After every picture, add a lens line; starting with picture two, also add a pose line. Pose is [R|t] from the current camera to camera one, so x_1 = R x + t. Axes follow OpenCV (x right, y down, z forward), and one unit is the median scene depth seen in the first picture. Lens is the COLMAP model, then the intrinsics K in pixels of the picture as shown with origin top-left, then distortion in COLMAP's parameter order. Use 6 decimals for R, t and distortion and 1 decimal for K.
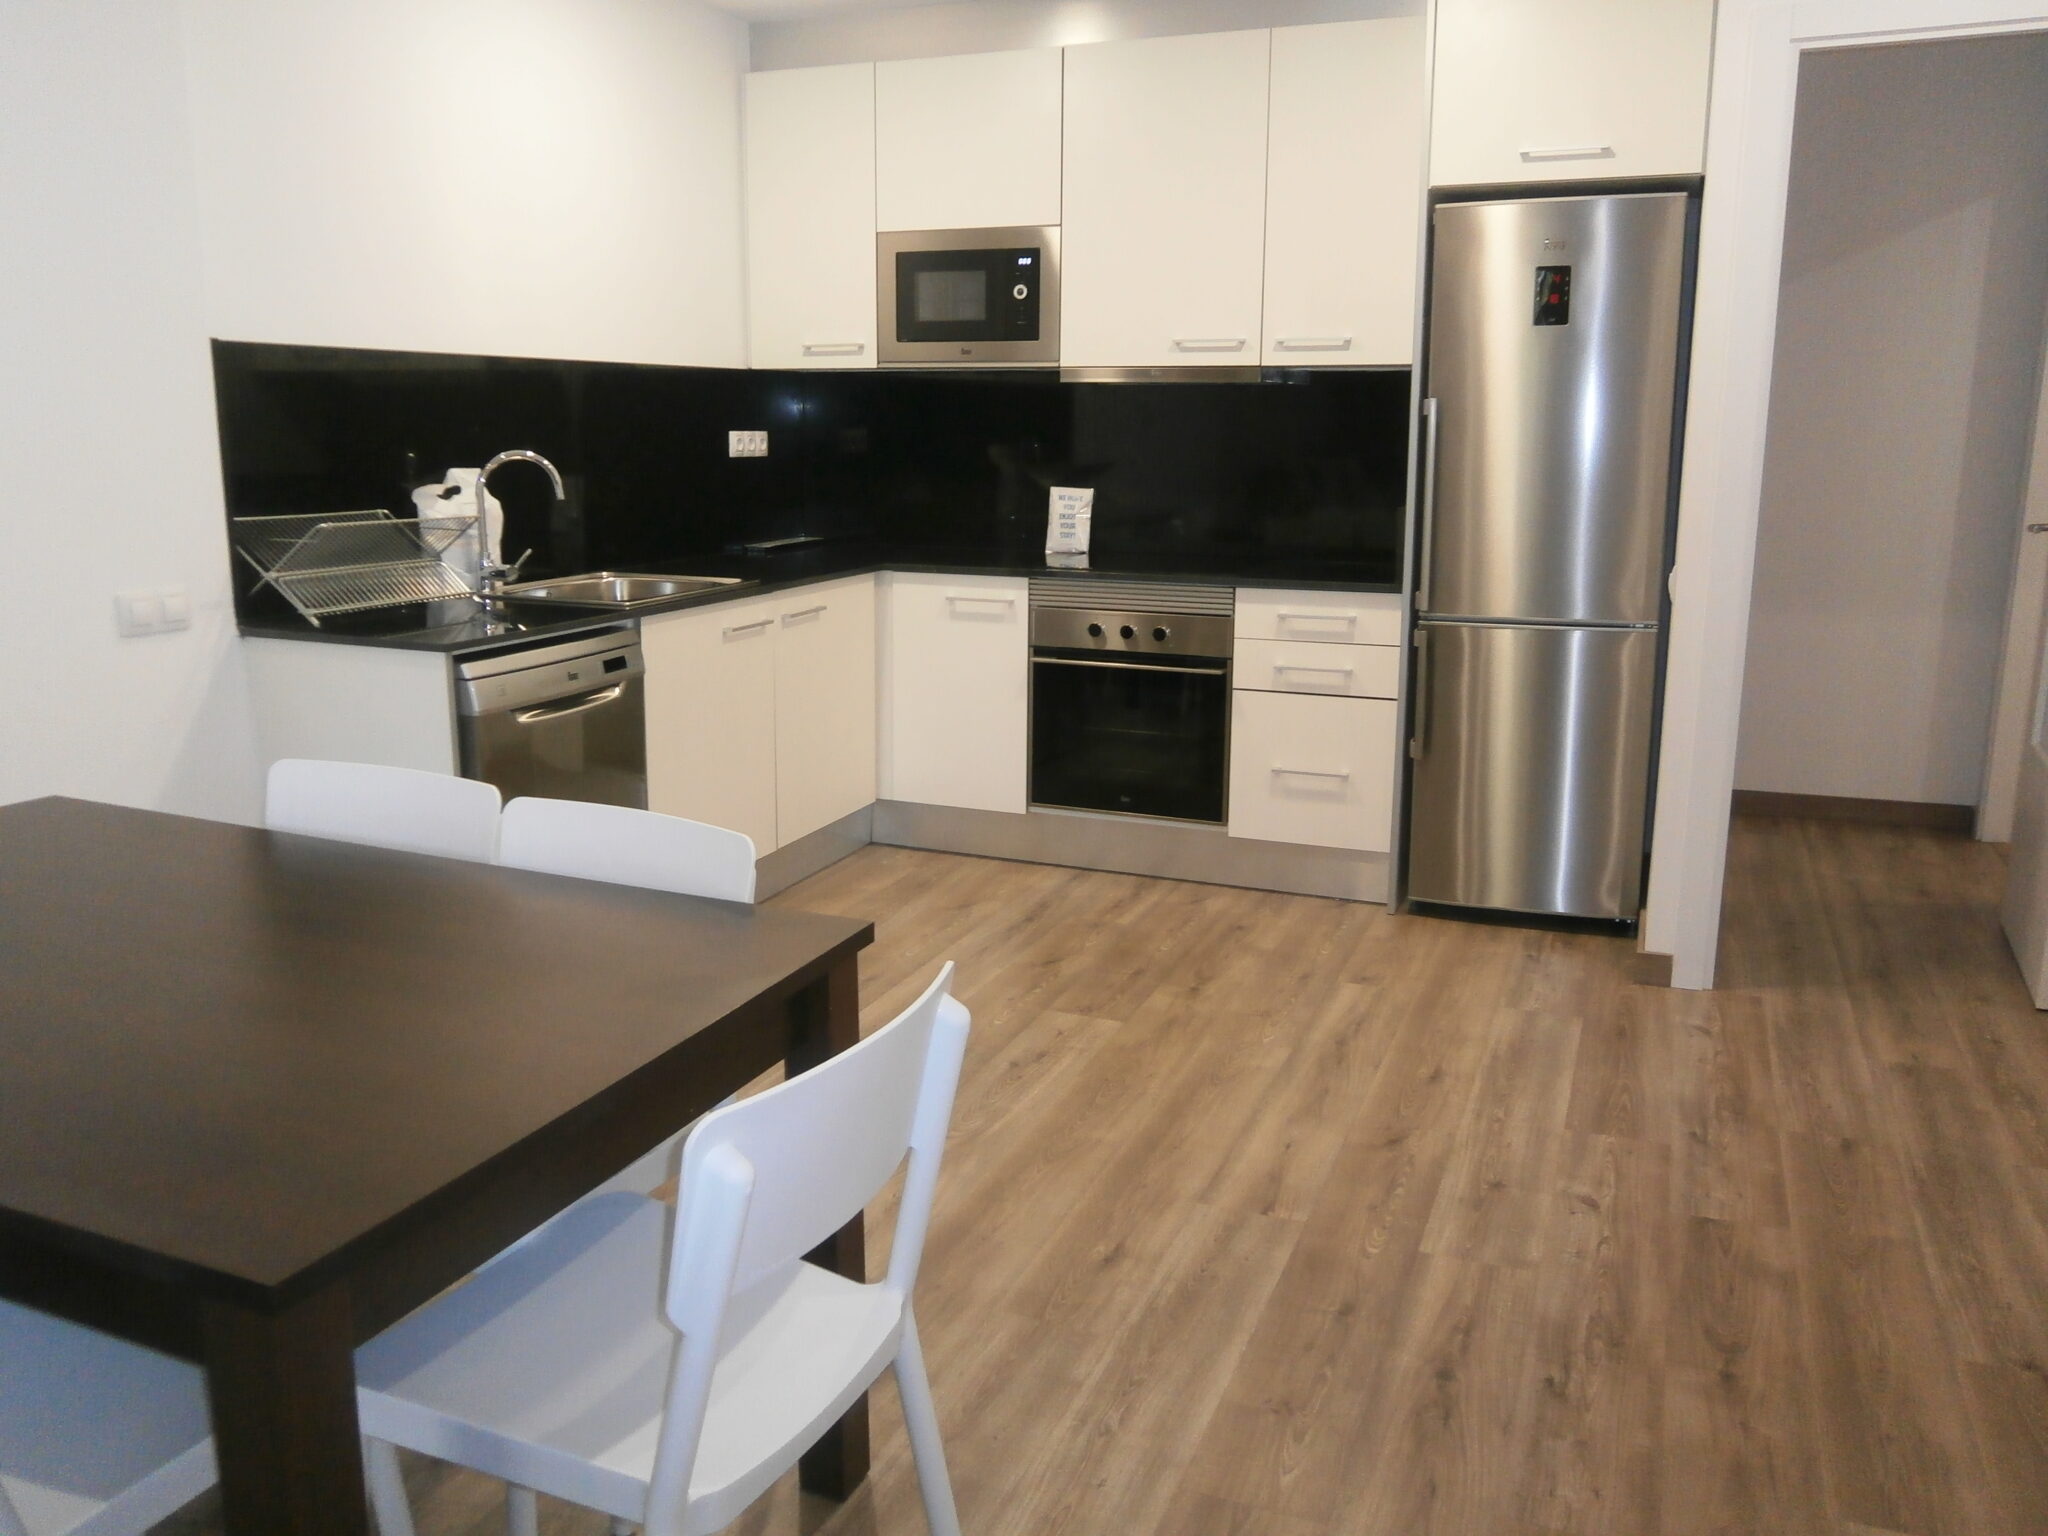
lens RADIAL K [[1578.0, 0, 1024.0], [0, 1578.0, 768.0], [0, 0, 1]] dist [-0.083429, 0.061464]
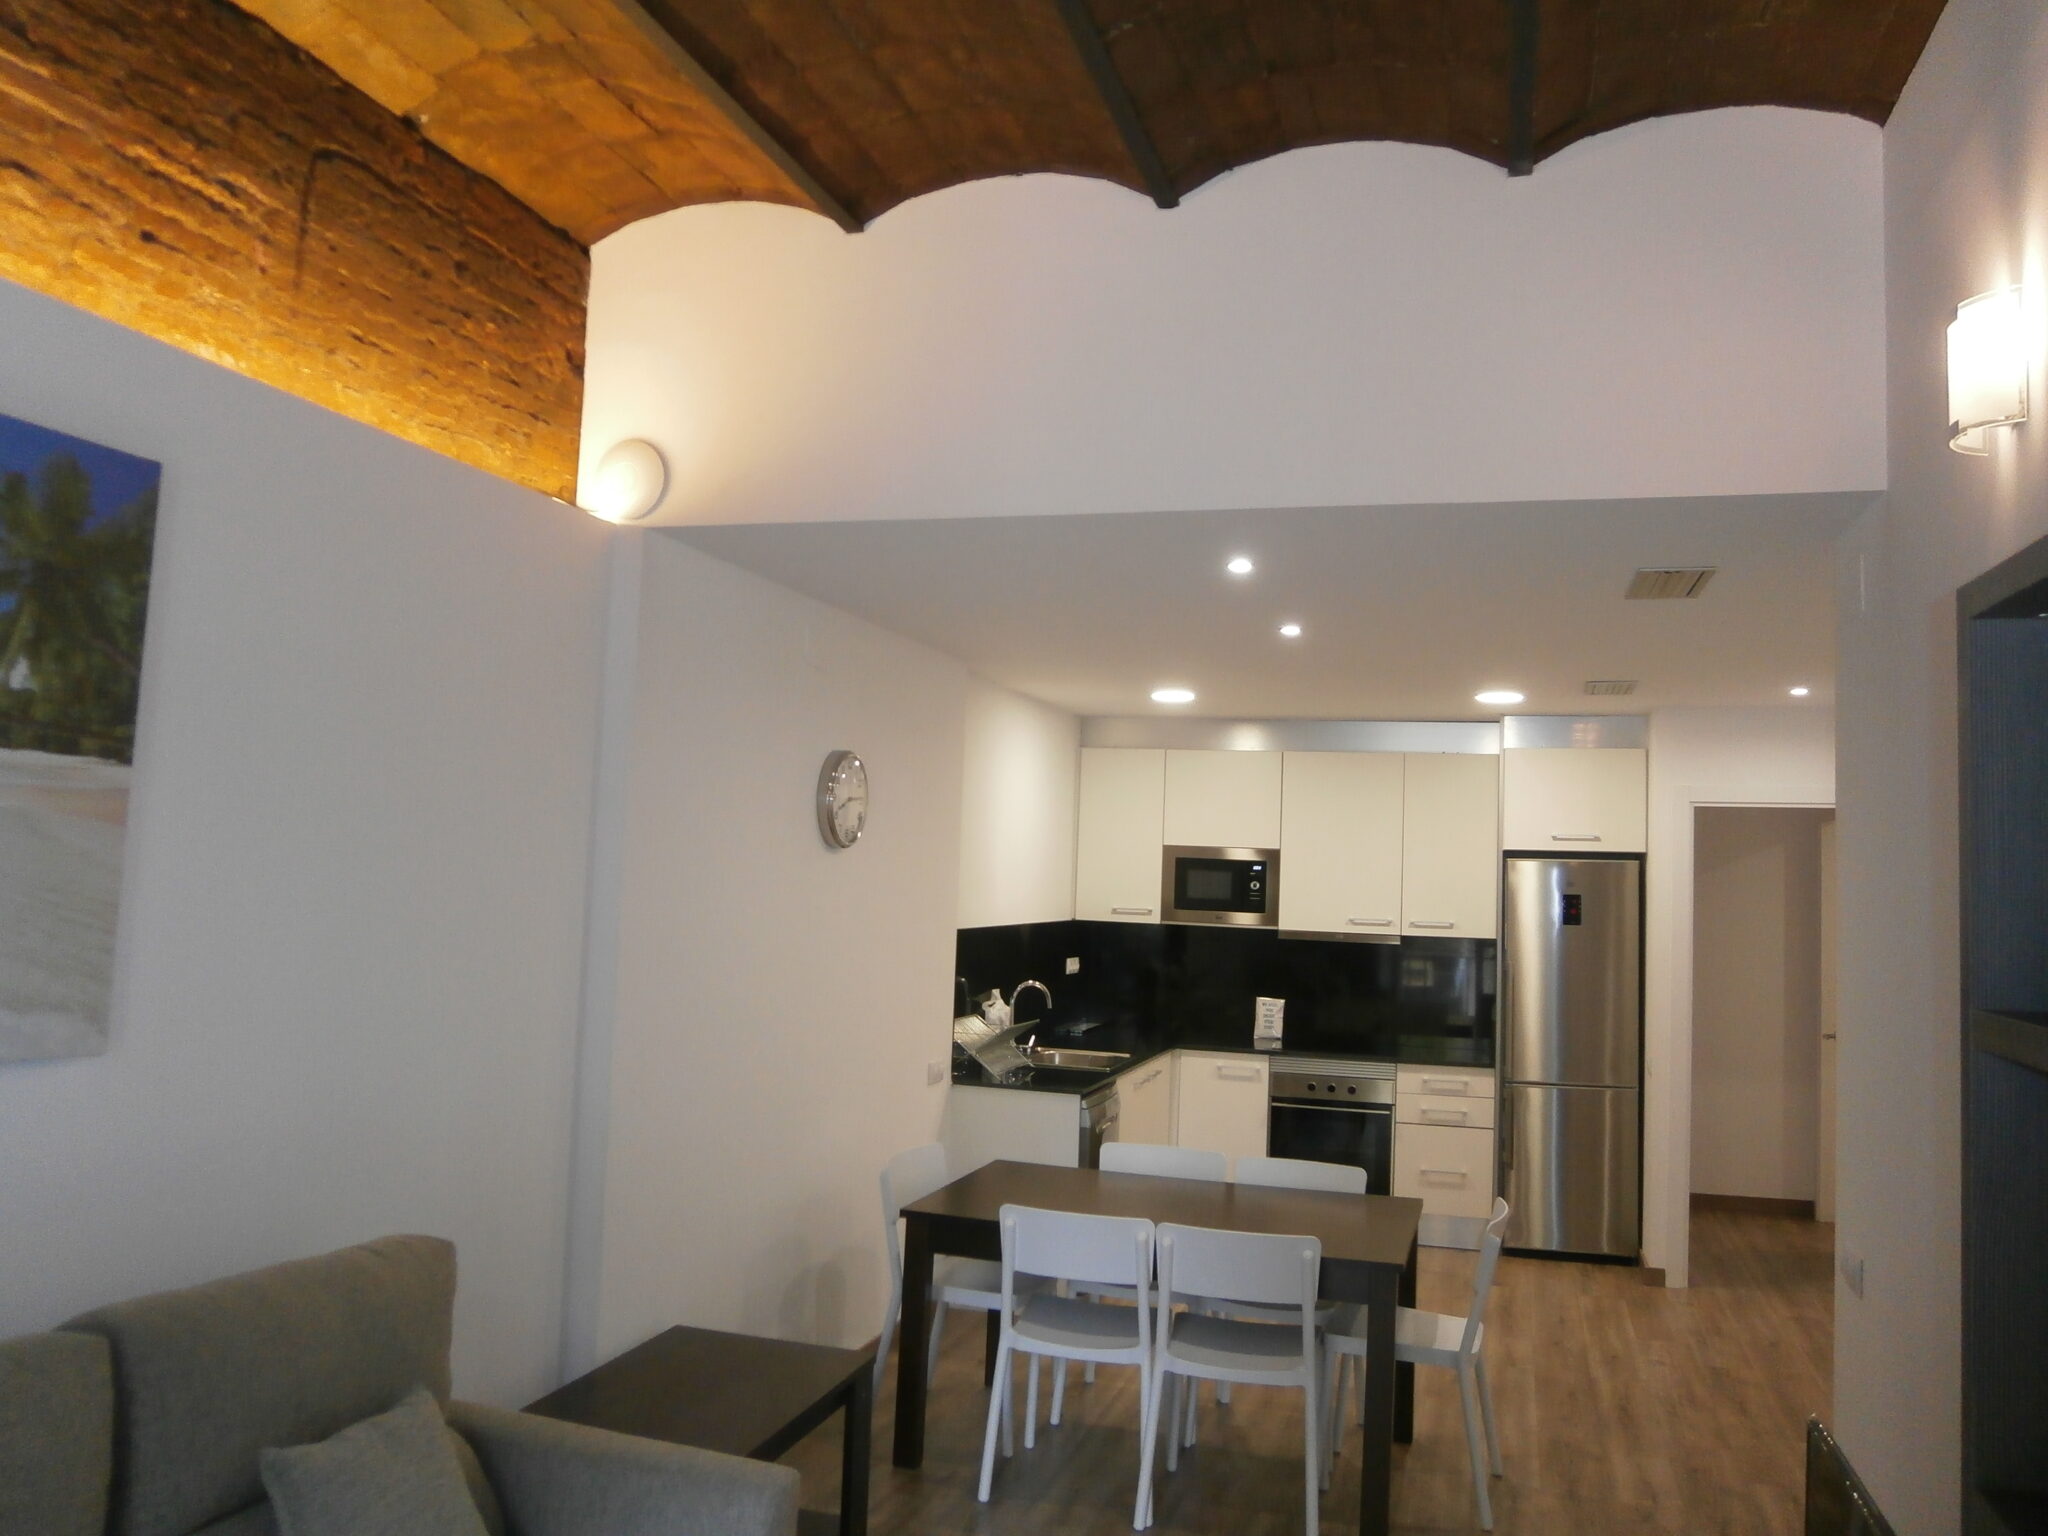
lens RADIAL K [[1697.8, 0, 1024.0], [0, 1697.8, 768.0], [0, 0, 1]] dist [-0.099692, 0.185712]
pose [[0.992229, 0.042249, 0.117031, -0.517537], [-0.009110, 0.962729, -0.270315, 0.080566], [-0.124089, 0.267148, 0.955633, -0.837124]]
